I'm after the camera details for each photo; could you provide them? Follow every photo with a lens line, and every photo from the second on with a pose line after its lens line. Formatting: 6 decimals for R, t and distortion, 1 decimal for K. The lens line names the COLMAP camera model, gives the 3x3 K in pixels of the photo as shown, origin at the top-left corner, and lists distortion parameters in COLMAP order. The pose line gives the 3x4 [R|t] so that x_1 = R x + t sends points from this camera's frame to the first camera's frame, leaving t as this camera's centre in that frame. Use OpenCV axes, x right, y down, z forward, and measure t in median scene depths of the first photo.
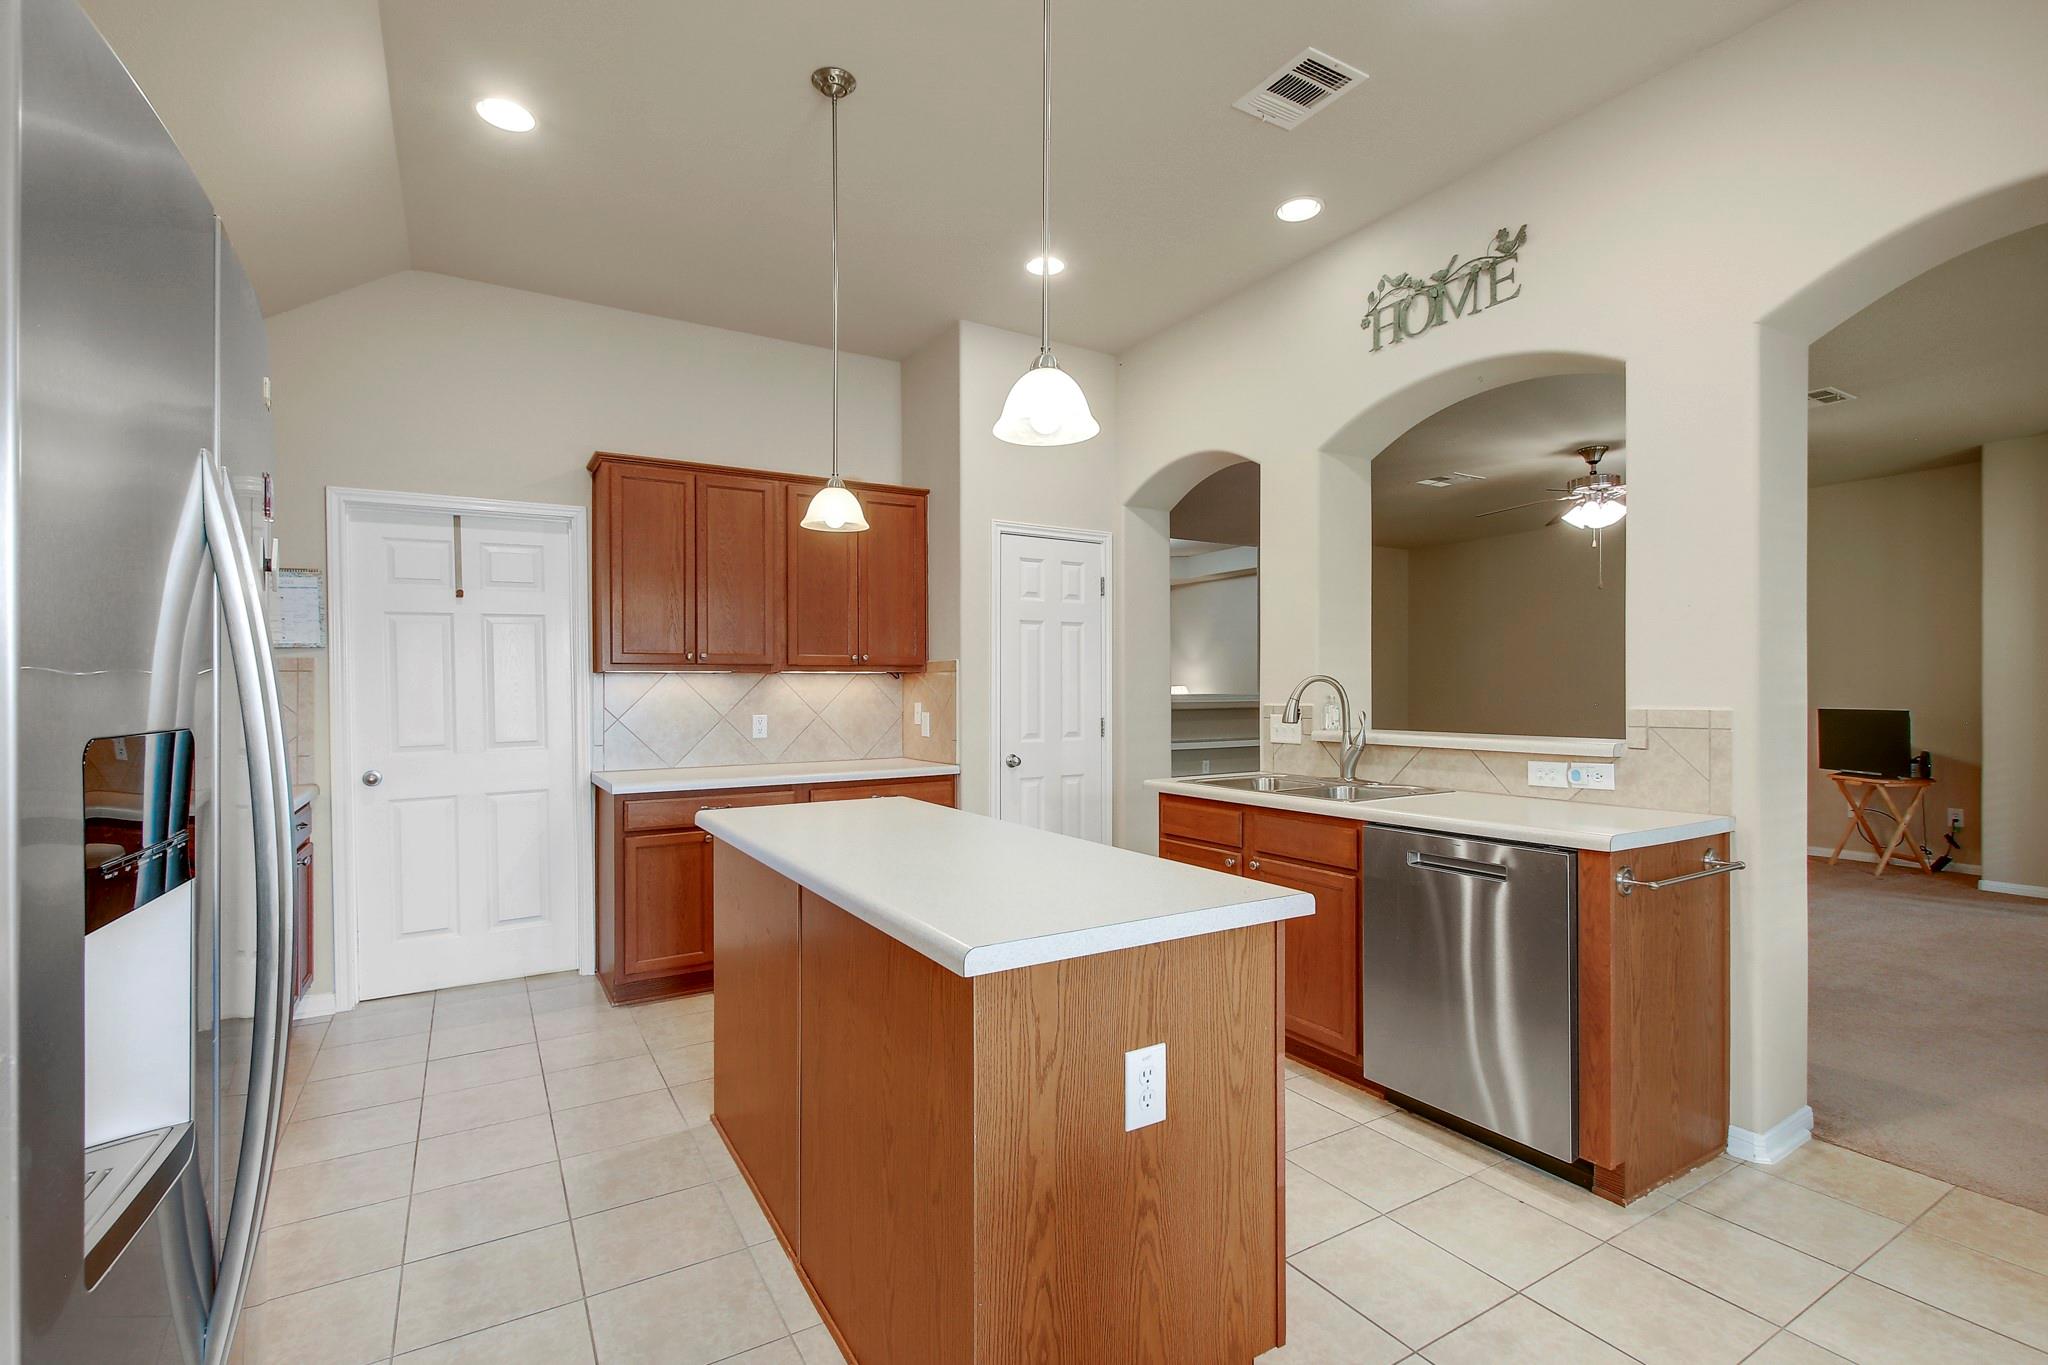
lens RADIAL K [[902.6, 0, 1027.9], [0, 902.6, 686.1], [0, 0, 1]] dist [0.002193, 0.000293]
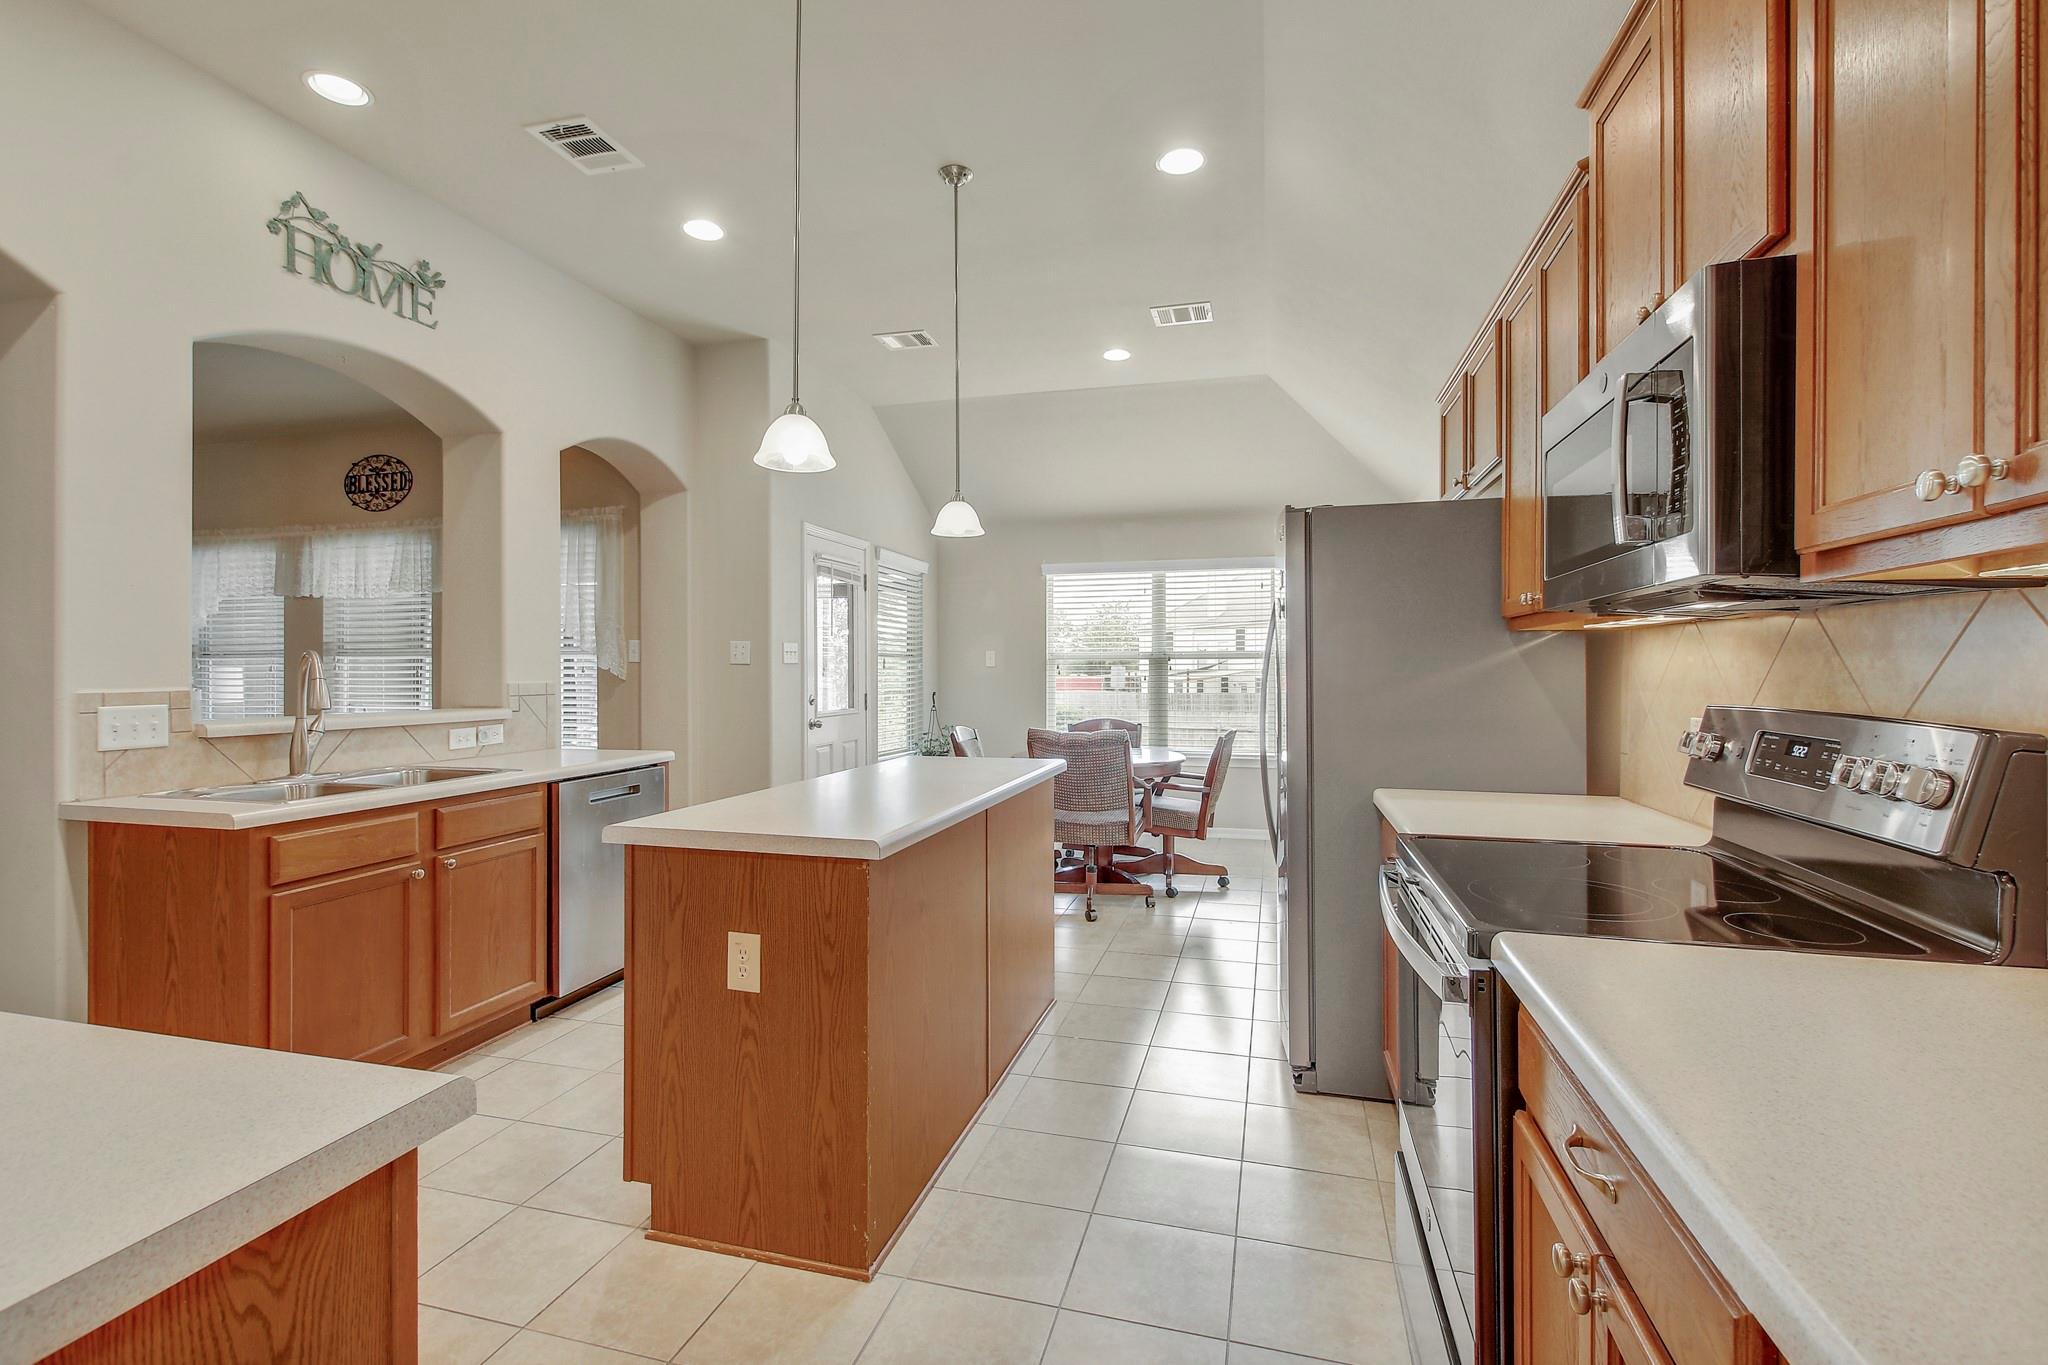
lens RADIAL K [[932.2, 0, 1010.1], [0, 932.2, 668.0], [0, 0, 1]] dist [-0.000816, -0.001031]
pose [[-0.673679, 0.001797, 0.739022, -0.665346], [-0.005302, 0.999960, -0.007264, 0.005282], [-0.739005, -0.008812, -0.673642, 1.001688]]
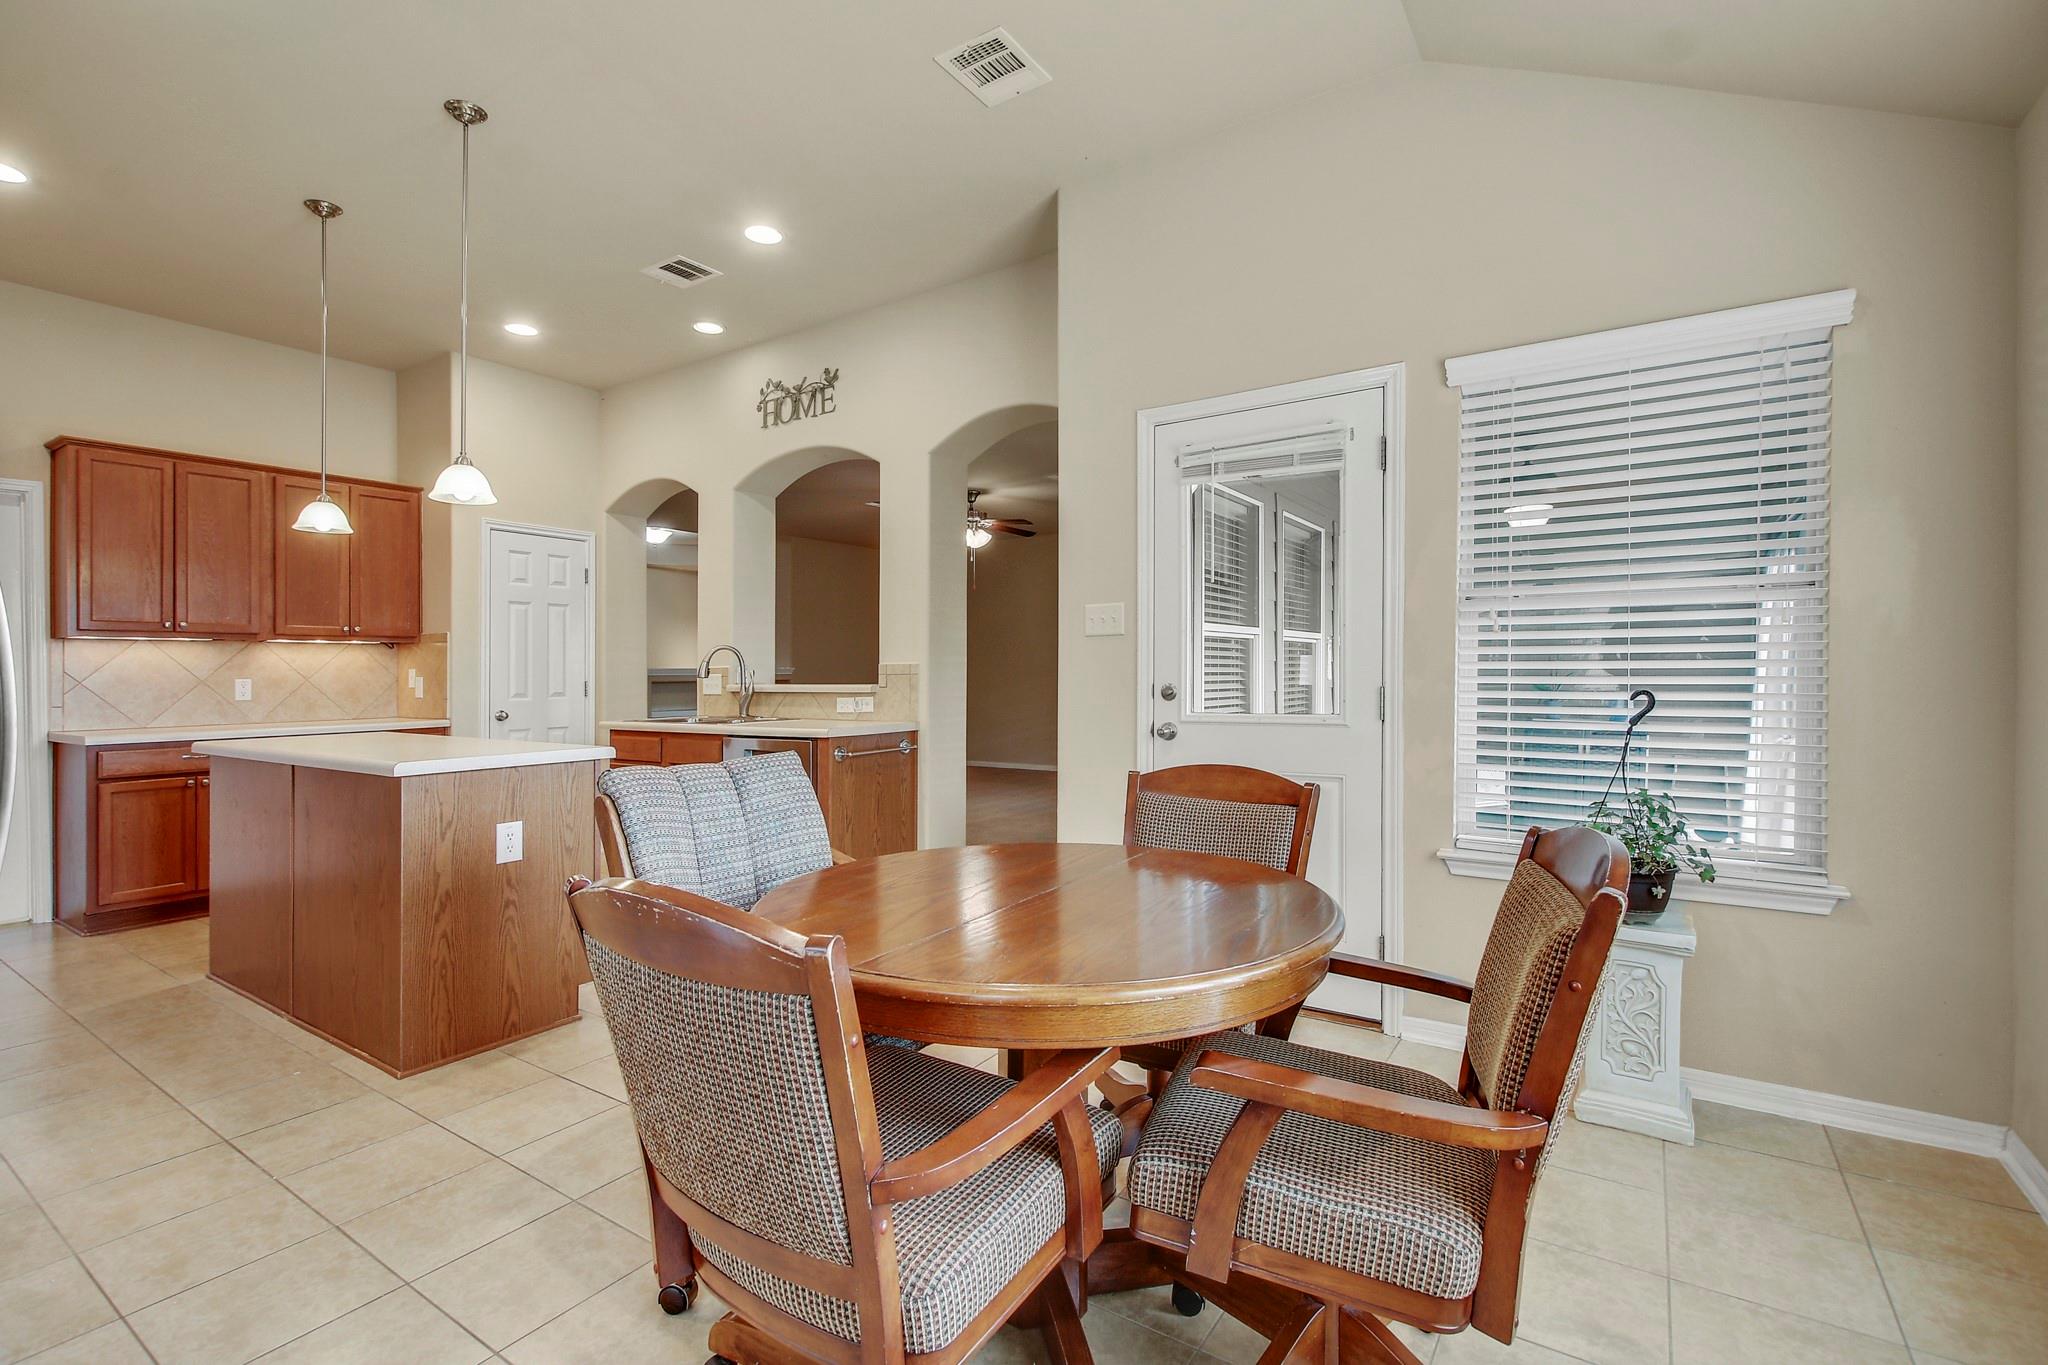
lens RADIAL K [[932.2, 0, 1010.1], [0, 932.2, 668.0], [0, 0, 1]] dist [-0.000816, -0.001031]
pose [[0.913719, 0.001457, 0.406344, 0.120931], [0.000358, 0.999990, -0.004390, 0.028761], [-0.406346, 0.004157, 0.913710, -0.522809]]
